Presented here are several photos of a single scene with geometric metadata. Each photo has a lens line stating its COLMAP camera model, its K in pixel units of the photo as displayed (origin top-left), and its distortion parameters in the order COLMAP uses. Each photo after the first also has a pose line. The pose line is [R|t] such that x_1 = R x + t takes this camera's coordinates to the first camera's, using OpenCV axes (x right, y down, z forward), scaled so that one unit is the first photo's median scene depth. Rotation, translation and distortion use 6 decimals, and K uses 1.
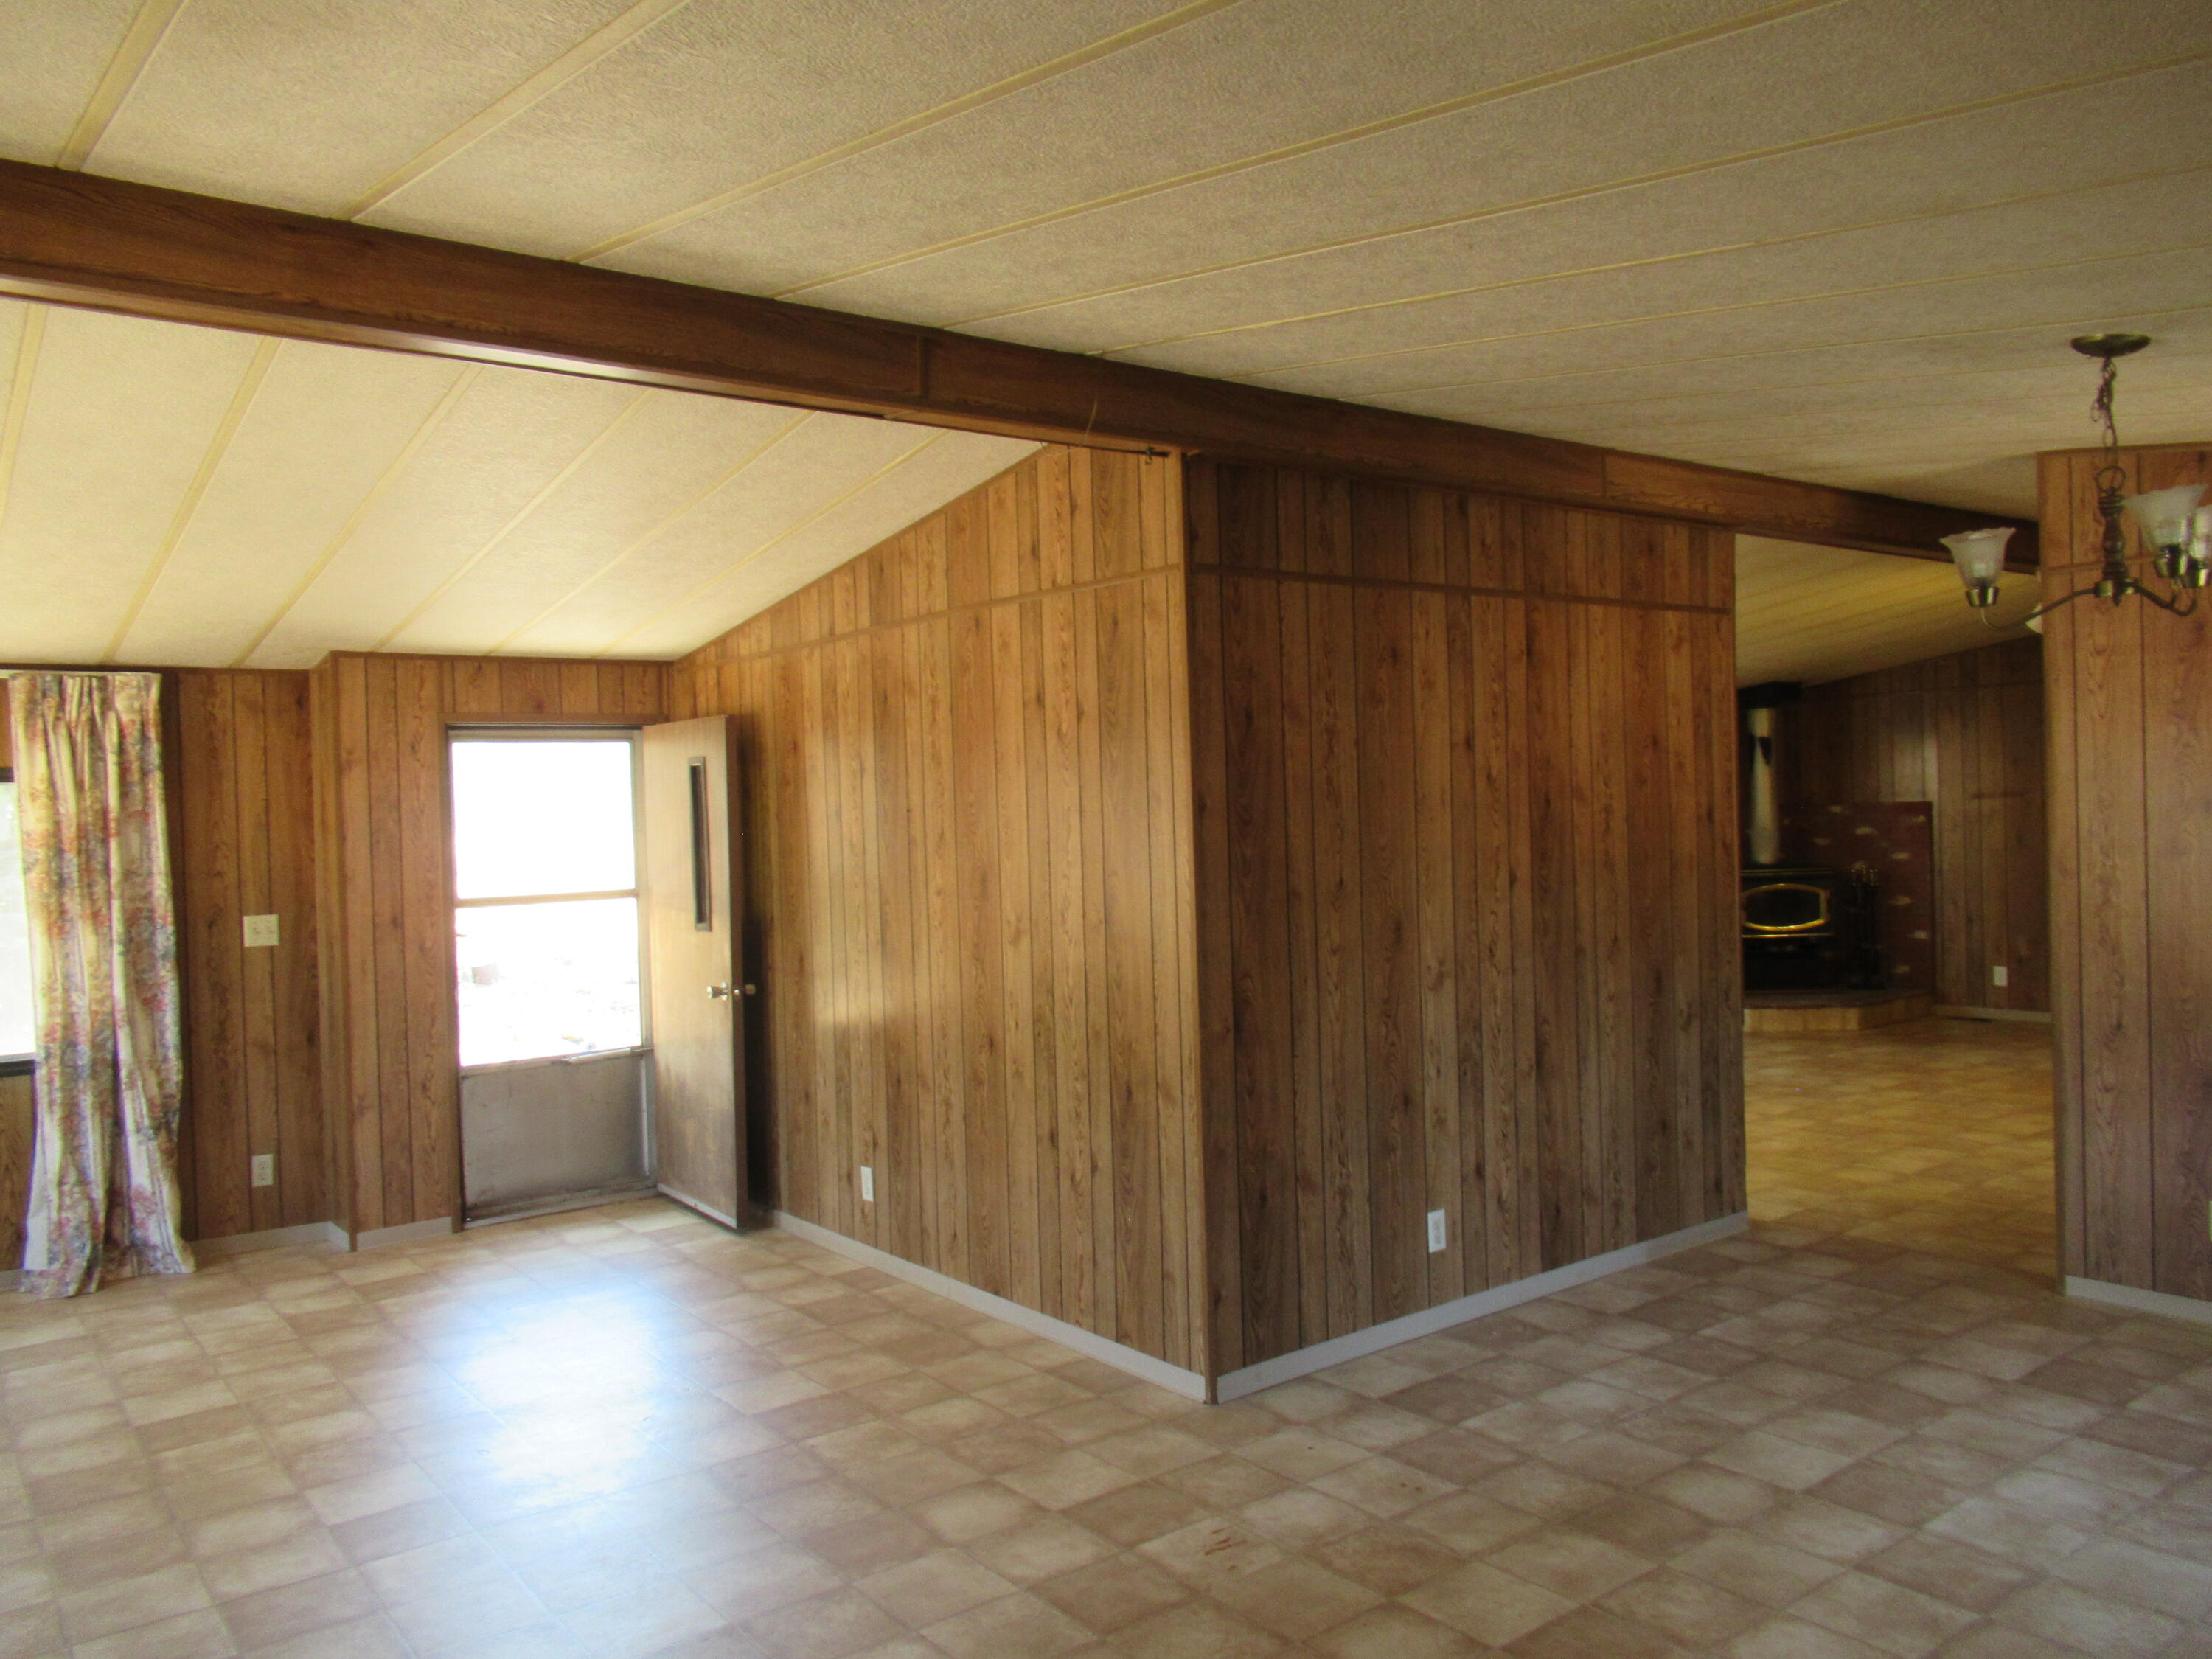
lens RADIAL K [[1599.2, 0, 1106.0], [0, 1599.2, 829.5], [0, 0, 1]] dist [-0.008097, 0.005672]
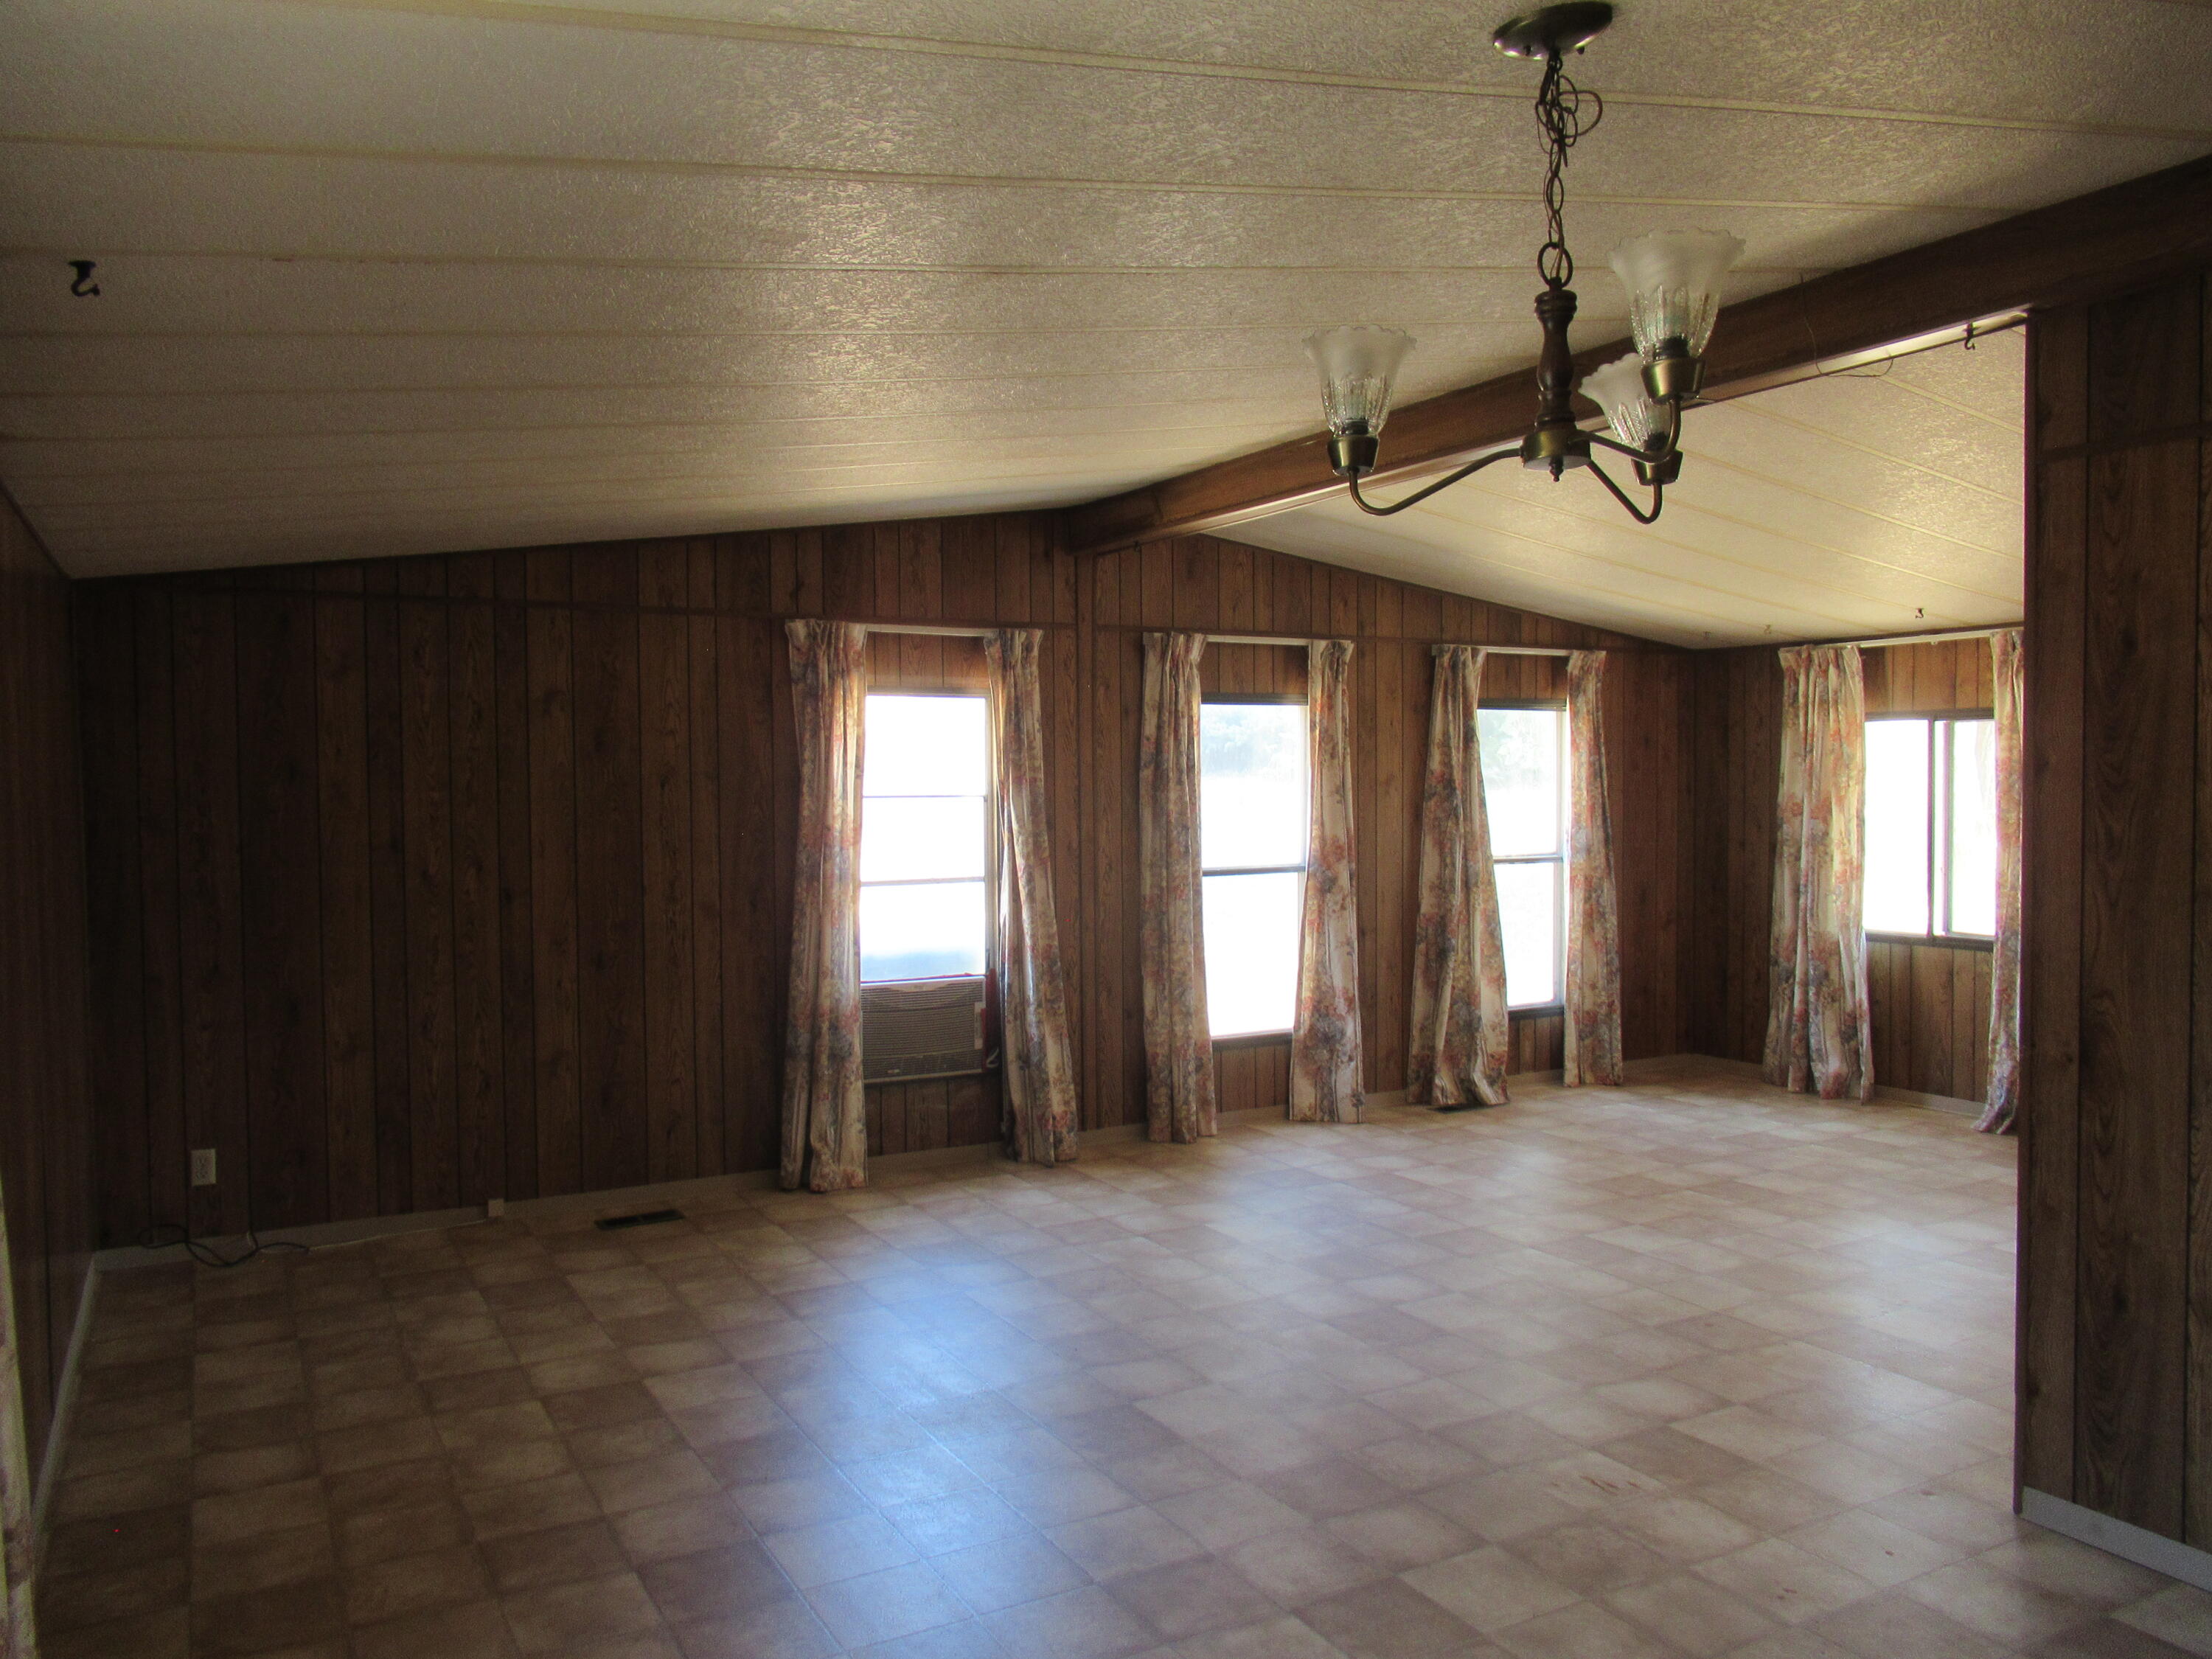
lens RADIAL K [[1578.4, 0, 1106.0], [0, 1578.4, 829.5], [0, 0, 1]] dist [-0.062986, 0.002813]
pose [[-0.129804, 0.062513, -0.989567, 0.872094], [0.007390, 0.998044, 0.062079, -0.033440], [0.991512, 0.000745, -0.130012, 0.652031]]
